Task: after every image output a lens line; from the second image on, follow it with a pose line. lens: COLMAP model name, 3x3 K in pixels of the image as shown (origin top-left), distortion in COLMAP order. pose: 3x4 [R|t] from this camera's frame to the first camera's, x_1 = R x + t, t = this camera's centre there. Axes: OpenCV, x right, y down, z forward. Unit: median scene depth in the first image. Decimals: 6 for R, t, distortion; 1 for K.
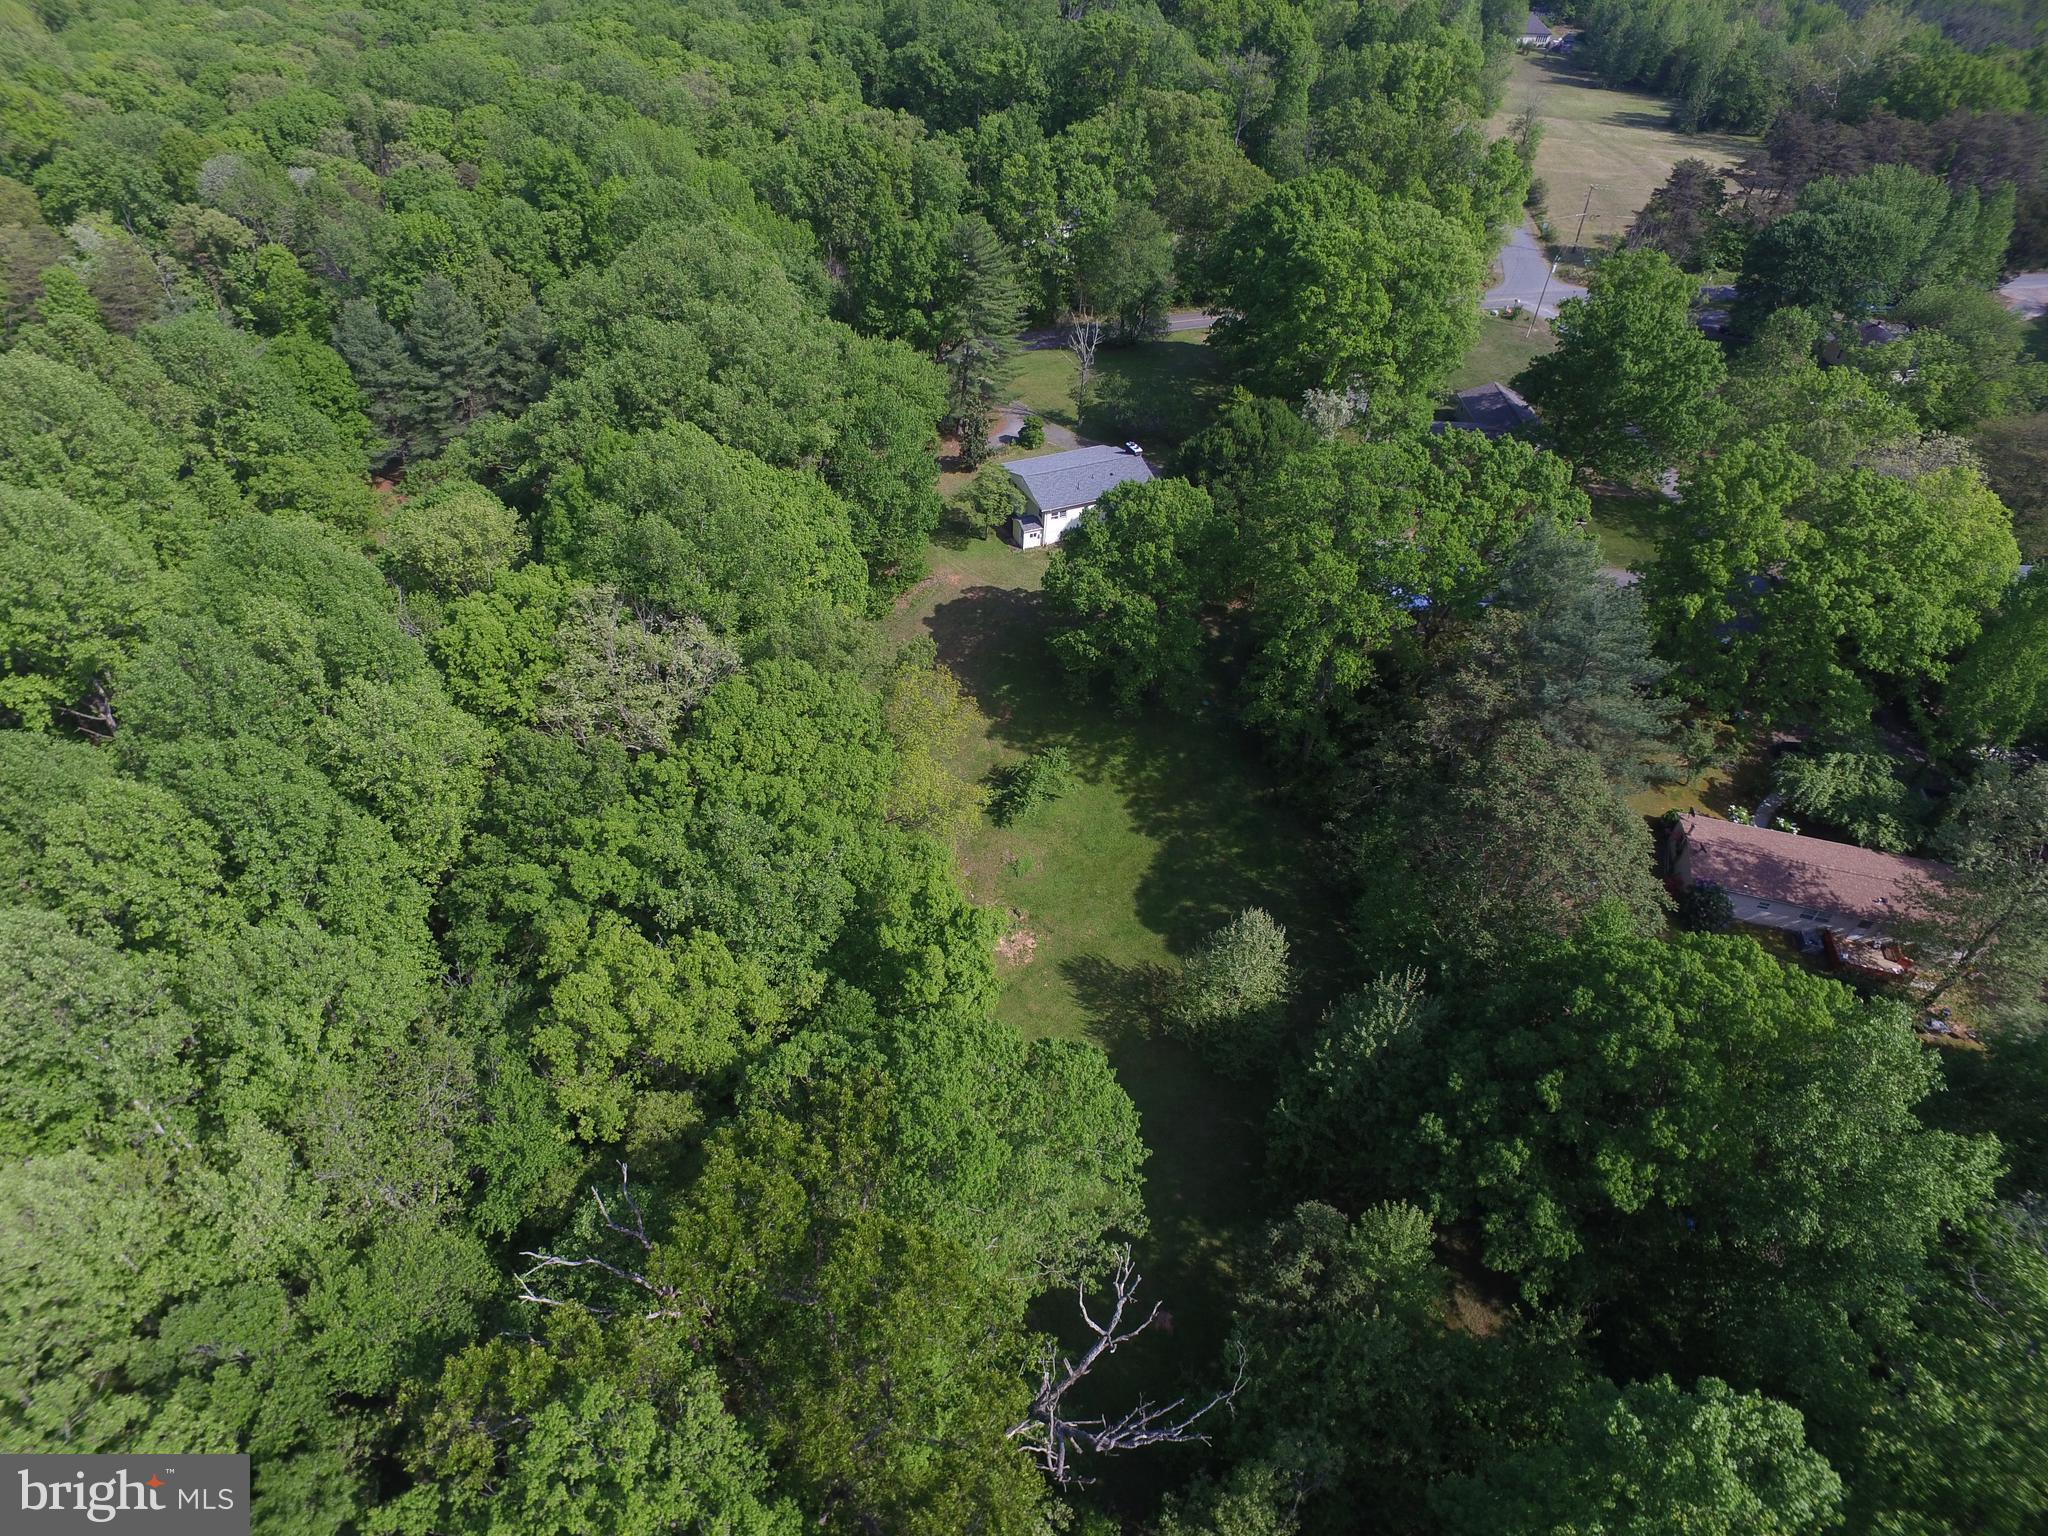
lens RADIAL K [[1166.5, 0, 977.9], [0, 1166.5, 771.1], [0, 0, 1]] dist [-0.002889, 0.022684]
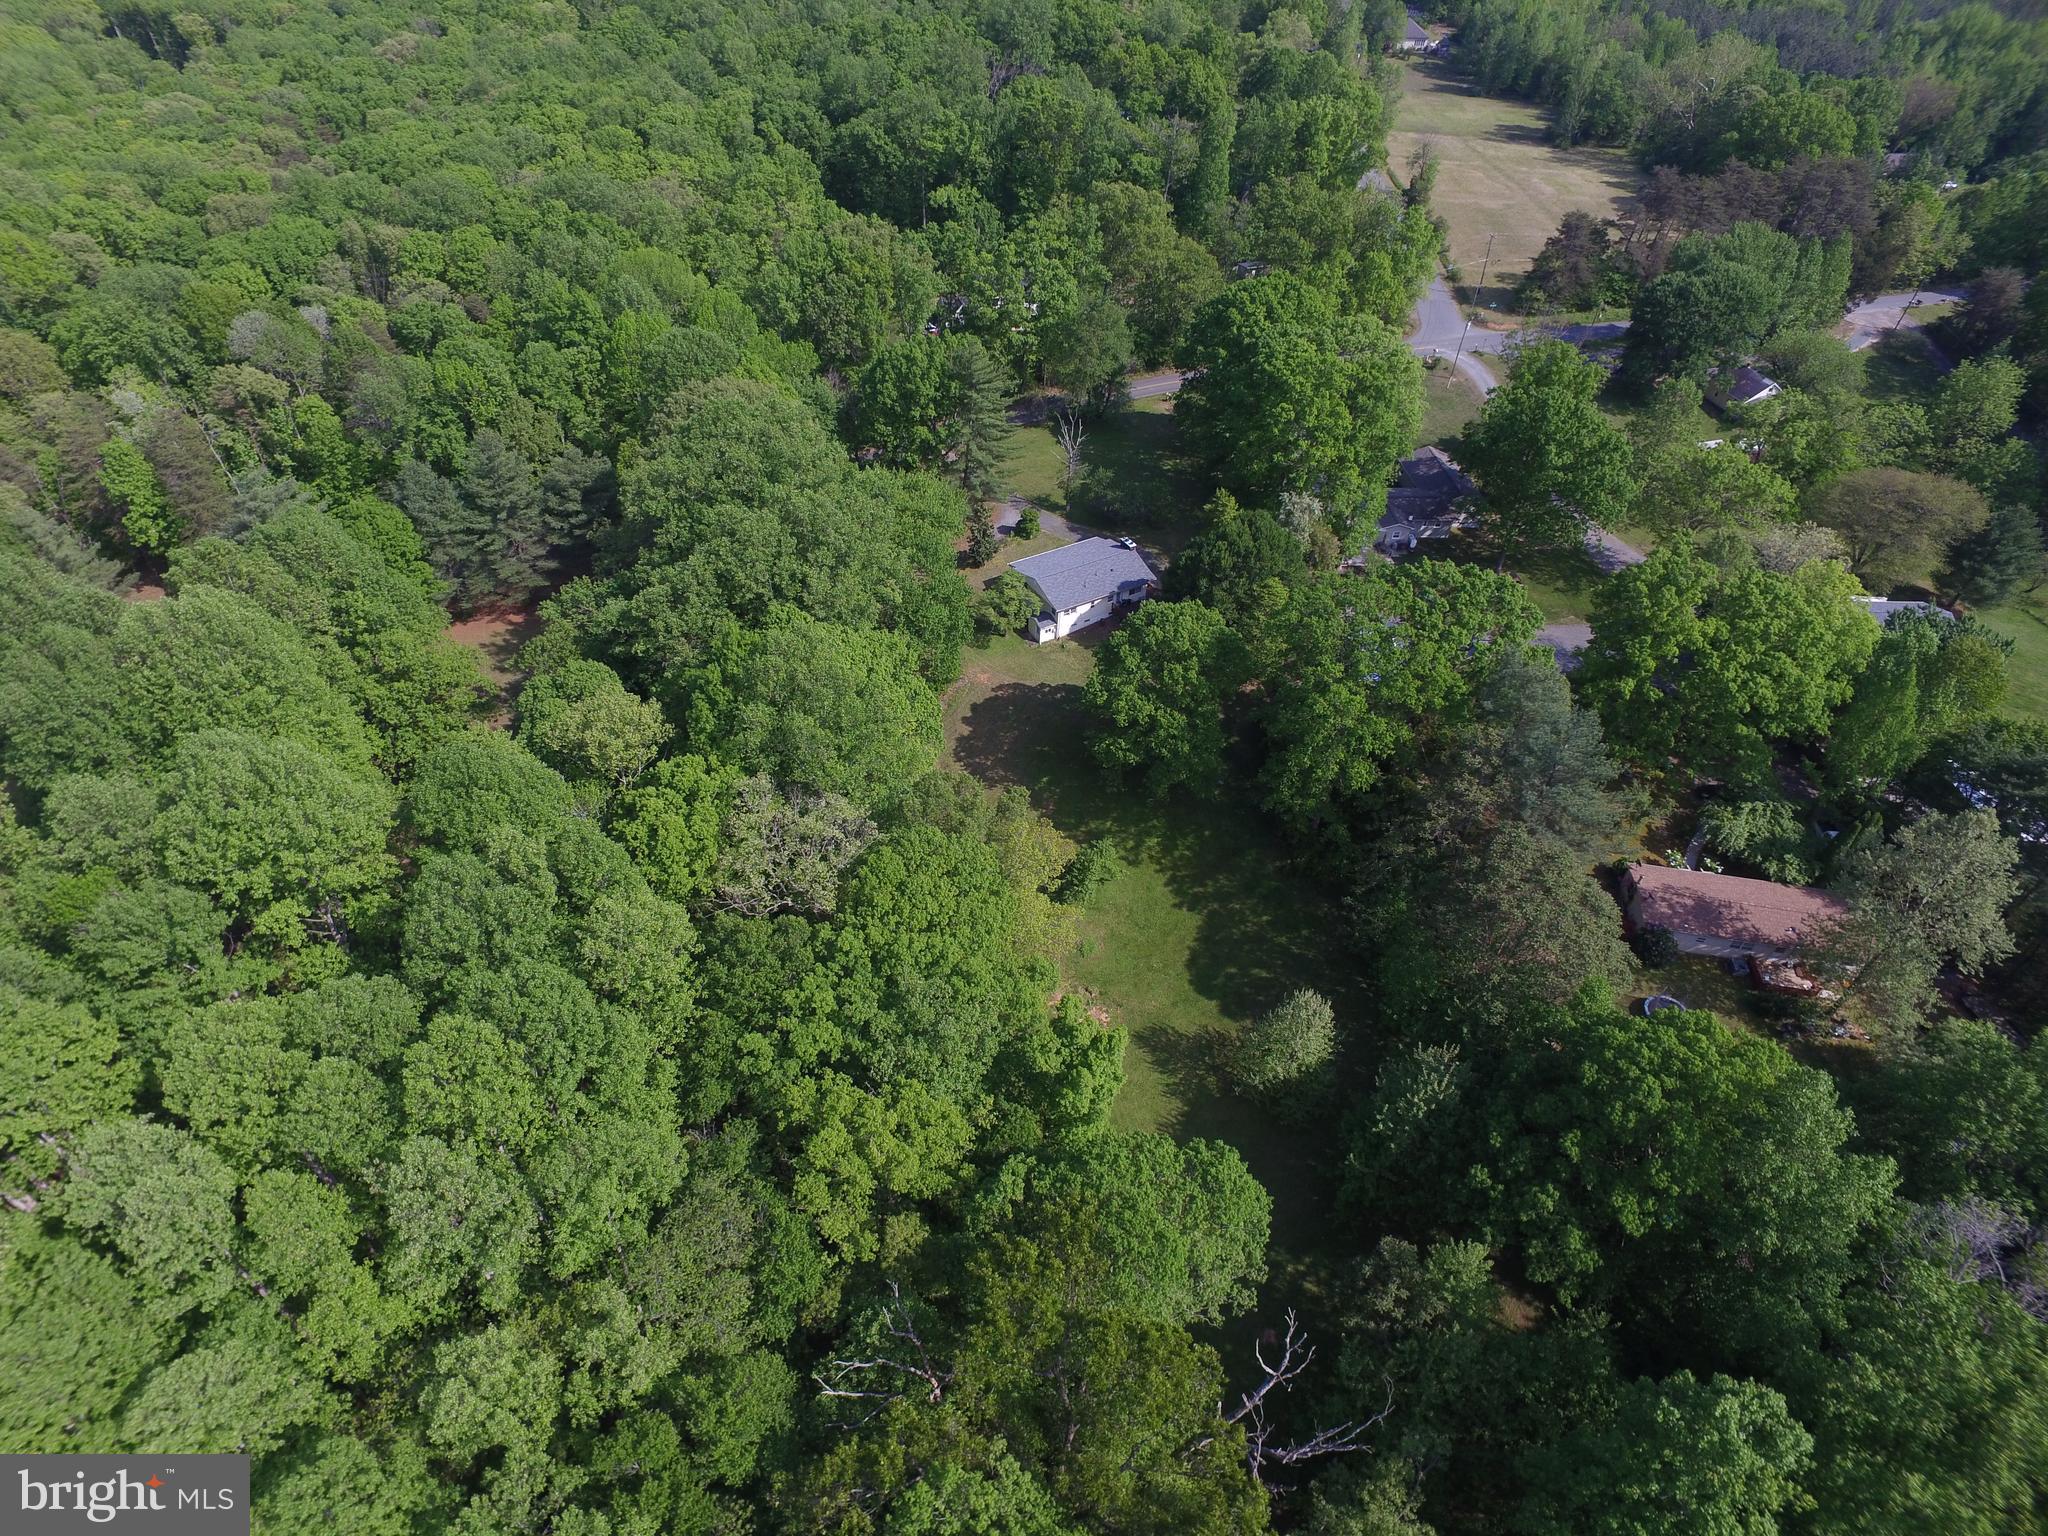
lens RADIAL K [[1202.7, 0, 949.3], [0, 1202.7, 744.6], [0, 0, 1]] dist [-0.003230, 0.022174]
pose [[0.994916, -0.076583, 0.065406, -0.166715], [0.074749, 0.996750, 0.030048, -0.172342], [-0.067494, -0.025006, 0.997406, -0.187633]]
